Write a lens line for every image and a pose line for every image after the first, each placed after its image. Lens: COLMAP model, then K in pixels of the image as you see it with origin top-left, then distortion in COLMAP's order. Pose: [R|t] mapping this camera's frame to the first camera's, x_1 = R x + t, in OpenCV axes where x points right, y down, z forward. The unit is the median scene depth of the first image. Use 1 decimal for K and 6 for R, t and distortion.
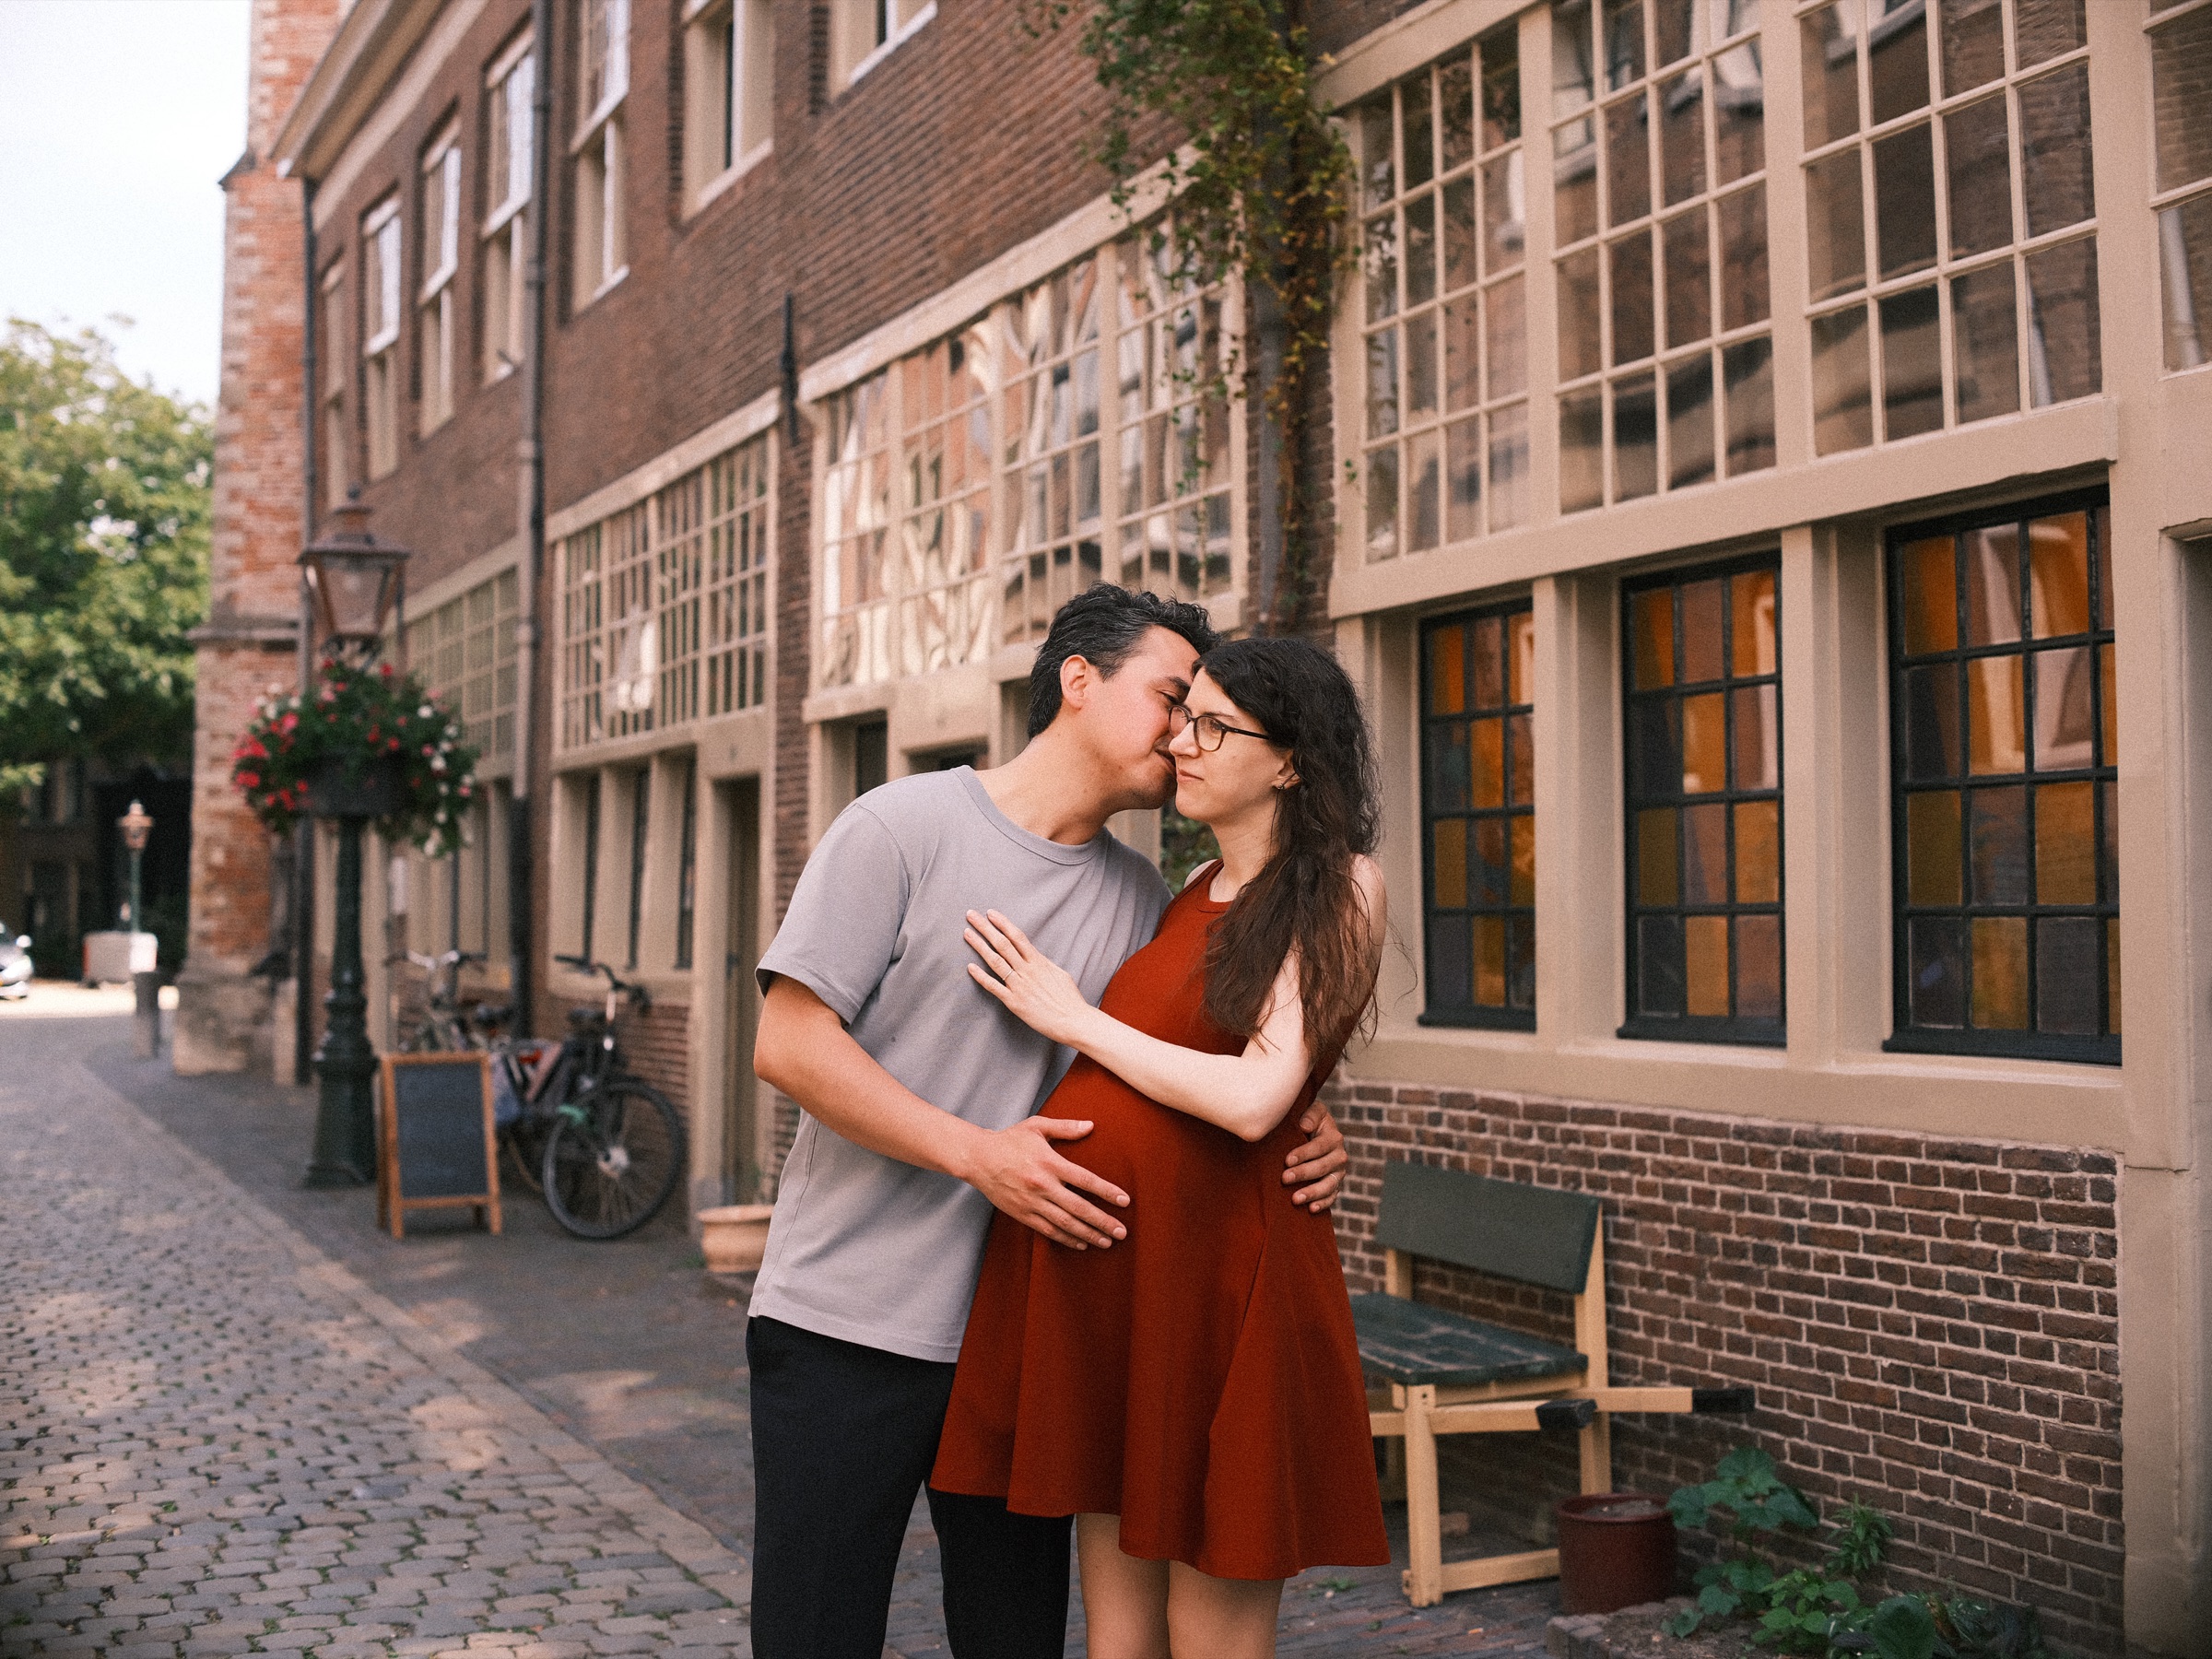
lens RADIAL K [[2558.6, 0, 1107.7], [0, 2558.6, 784.2], [0, 0, 1]] dist [-0.166125, 0.134335]
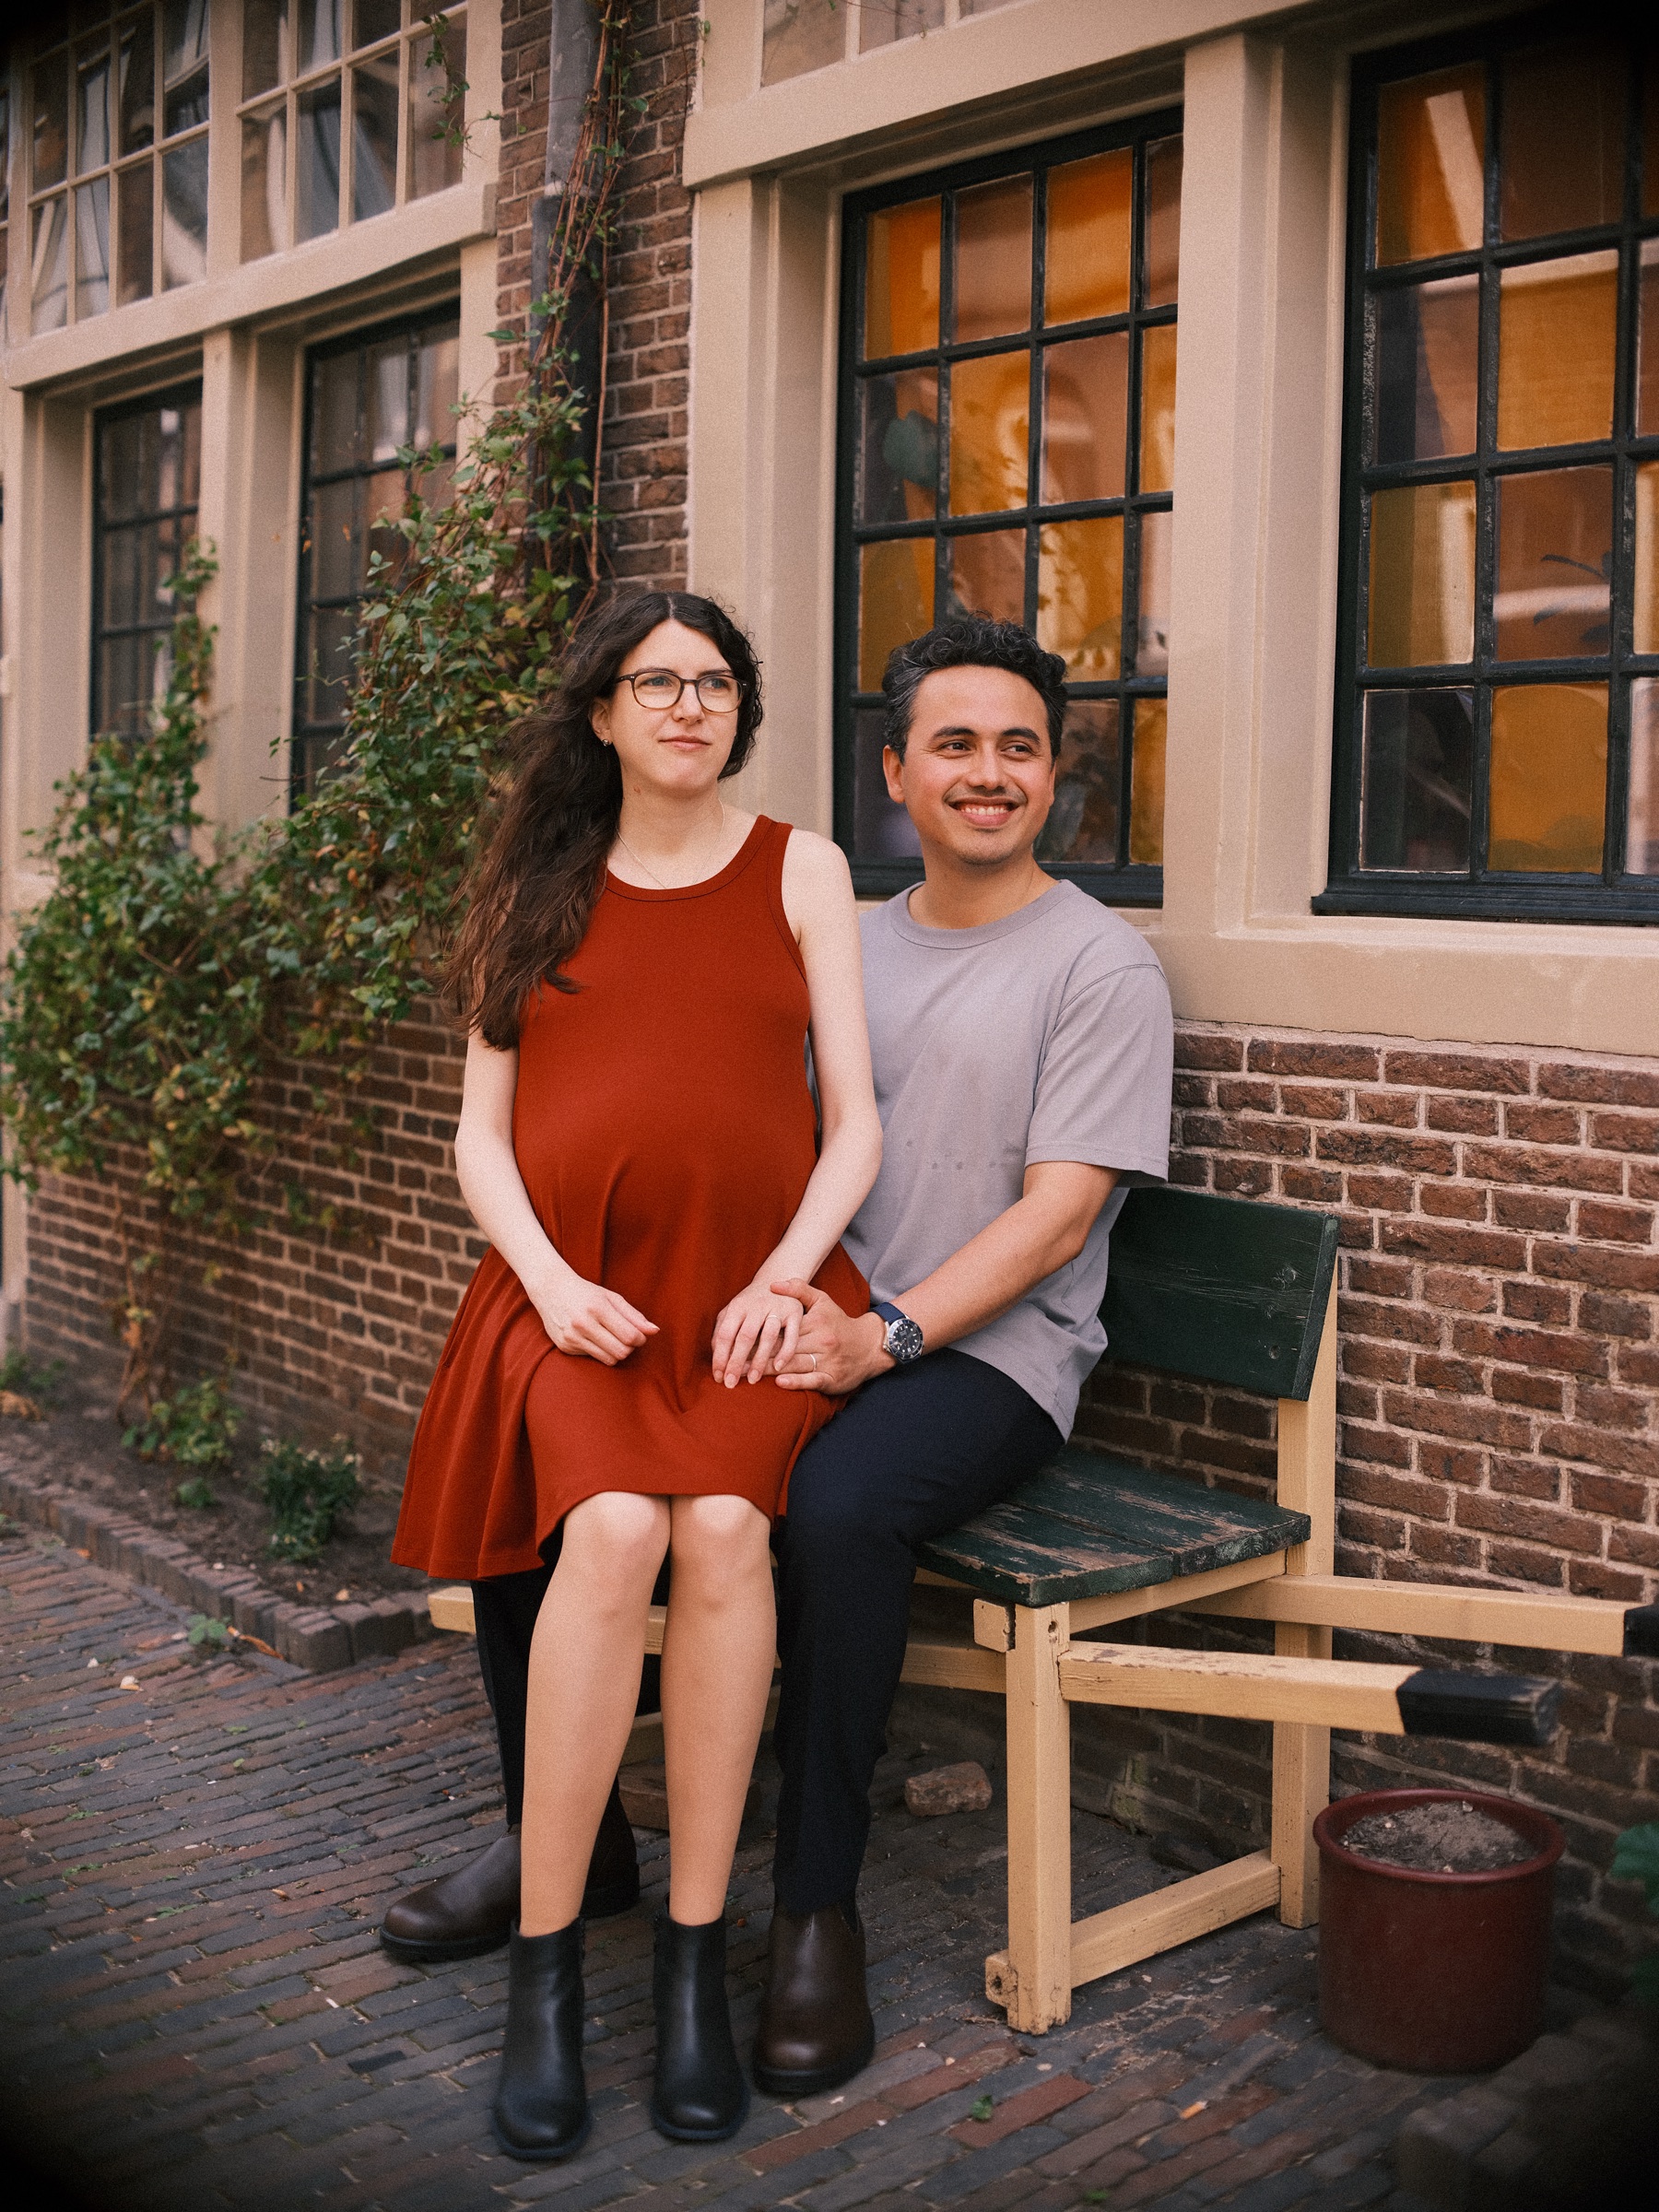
lens RADIAL K [[2558.6, 0, 829.5], [0, 2558.6, 1106.0], [0, 0, 1]] dist [-0.166125, 0.134335]
pose [[0.955913, -0.003360, 0.293632, -0.059261], [-0.041639, 0.988280, 0.146864, 0.068571], [-0.290684, -0.152615, 0.944569, 0.541332]]
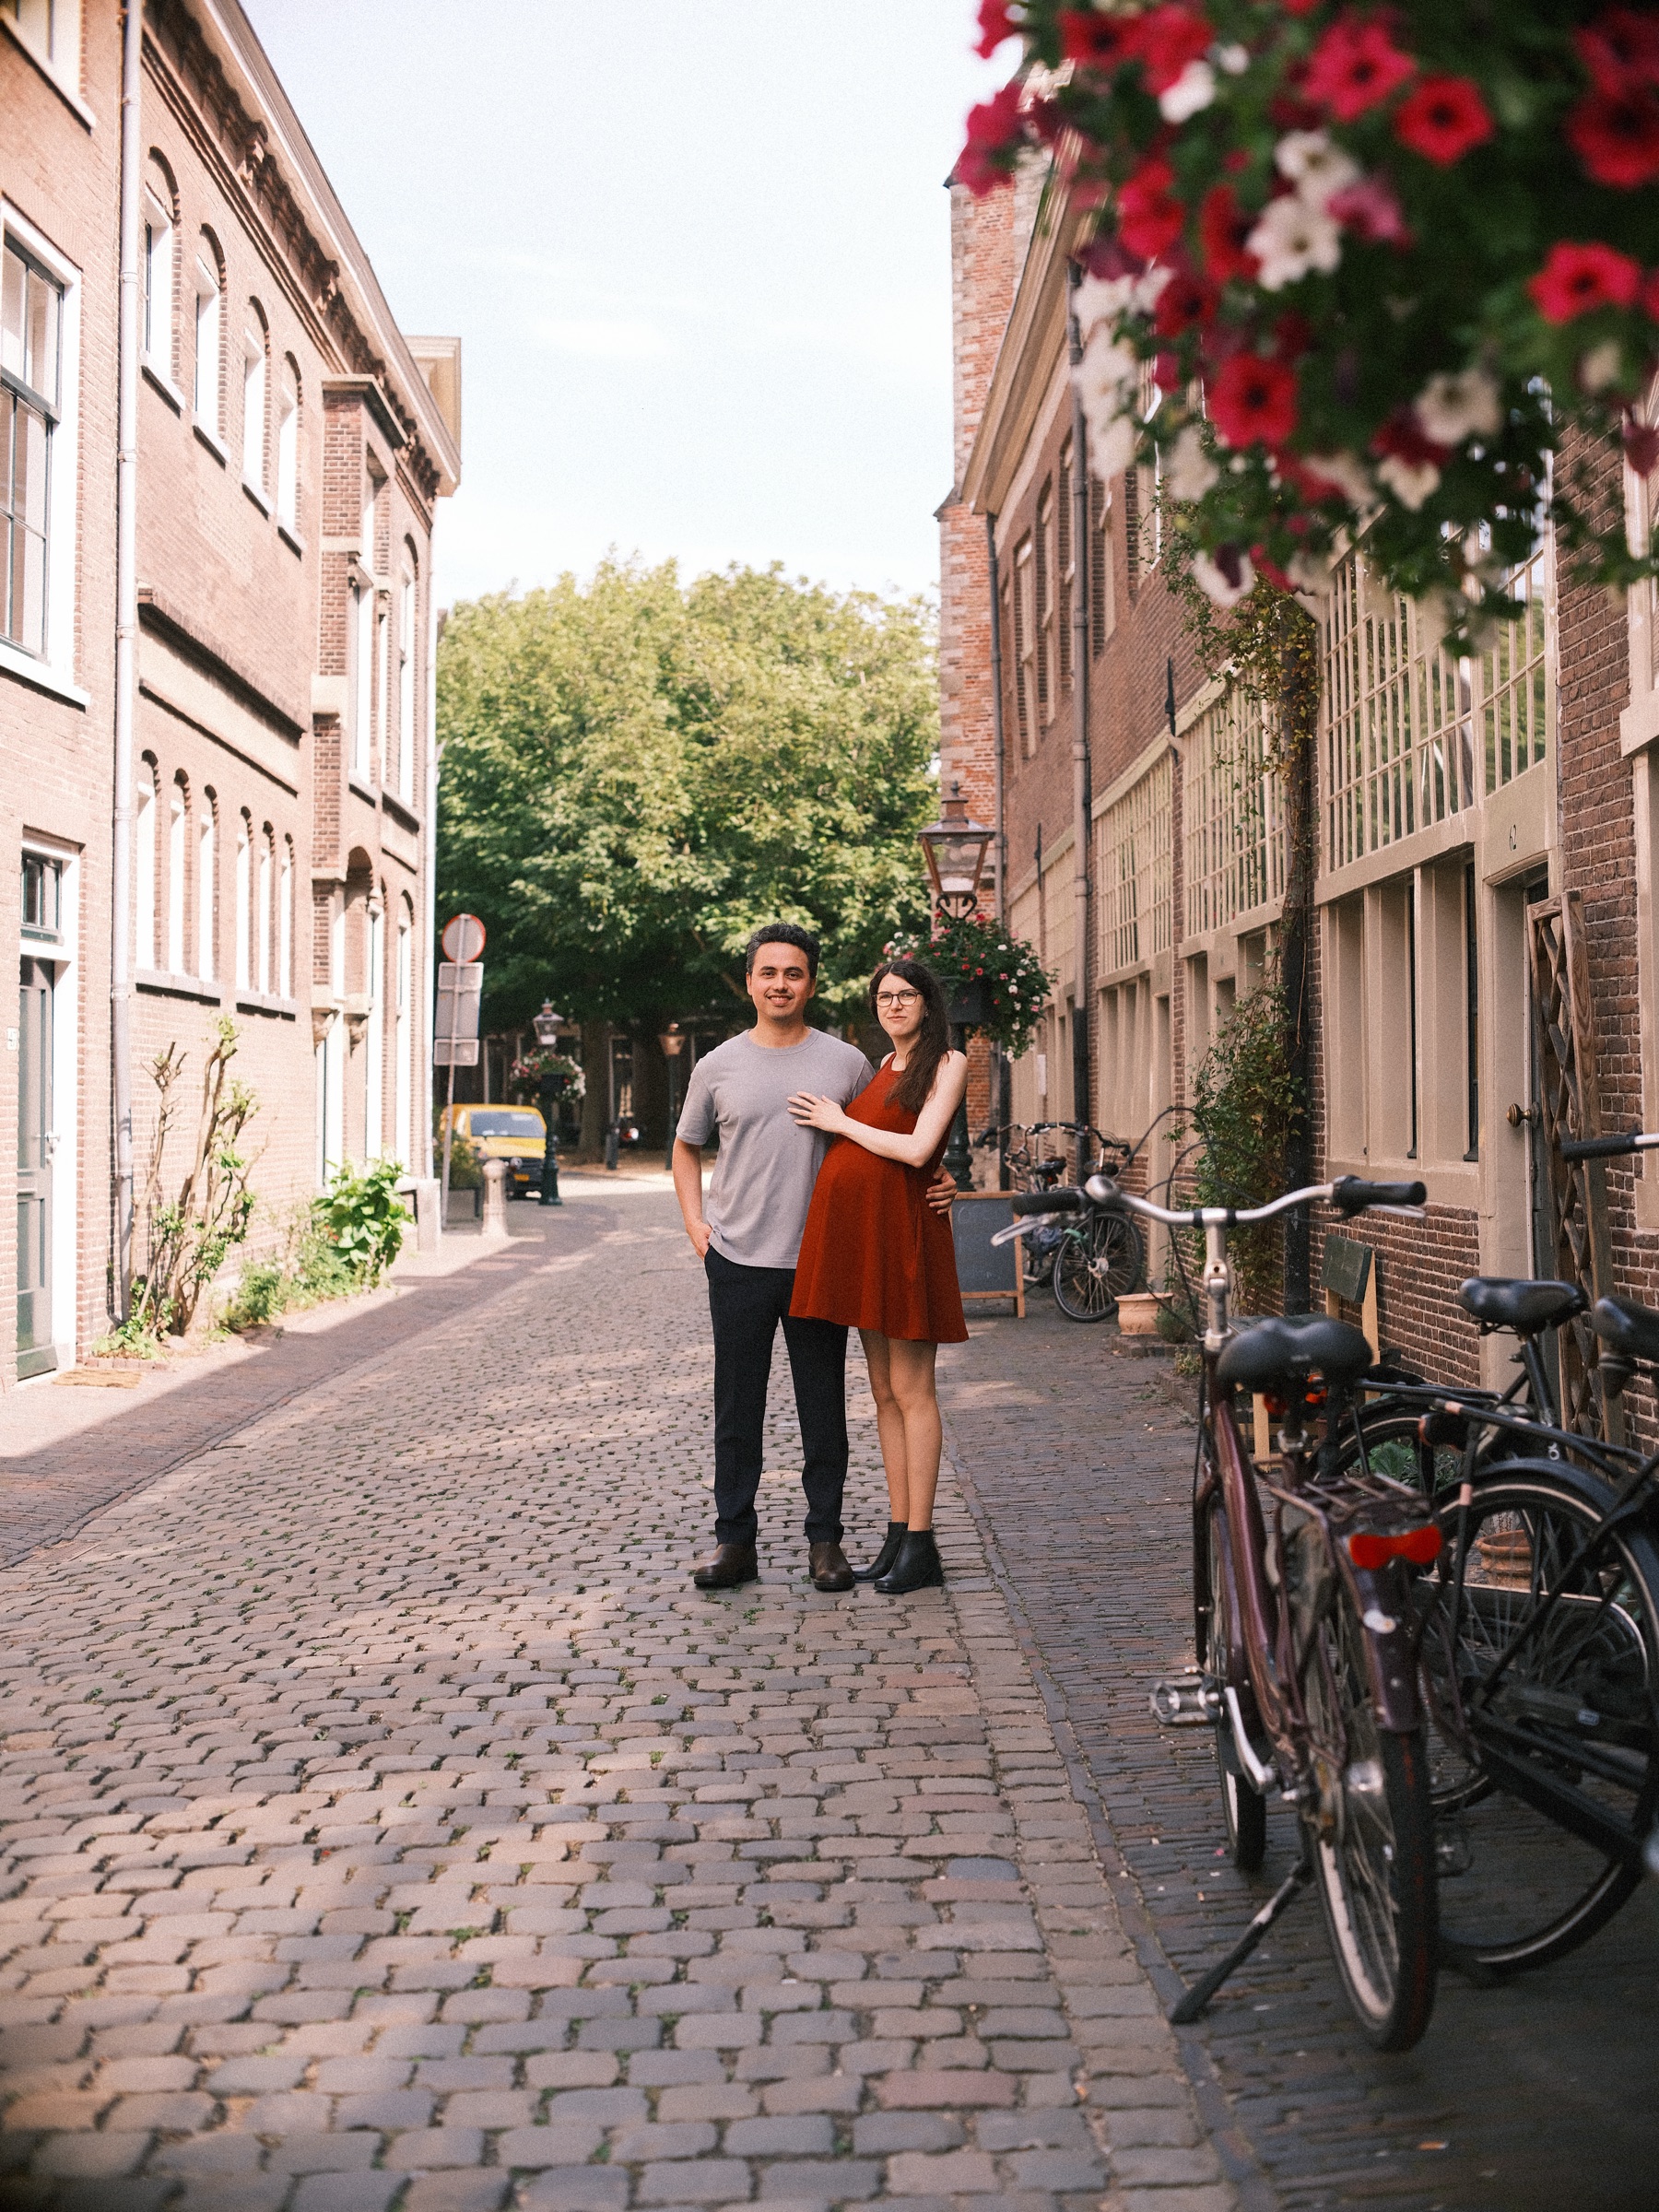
lens RADIAL K [[2558.6, 0, 829.5], [0, 2558.6, 1106.0], [0, 0, 1]] dist [-0.166125, 0.134335]
pose [[0.898655, 0.004608, -0.438633, 0.623145], [0.017250, 0.998800, 0.045835, -0.018861], [0.438318, -0.048756, 0.897497, -0.718880]]
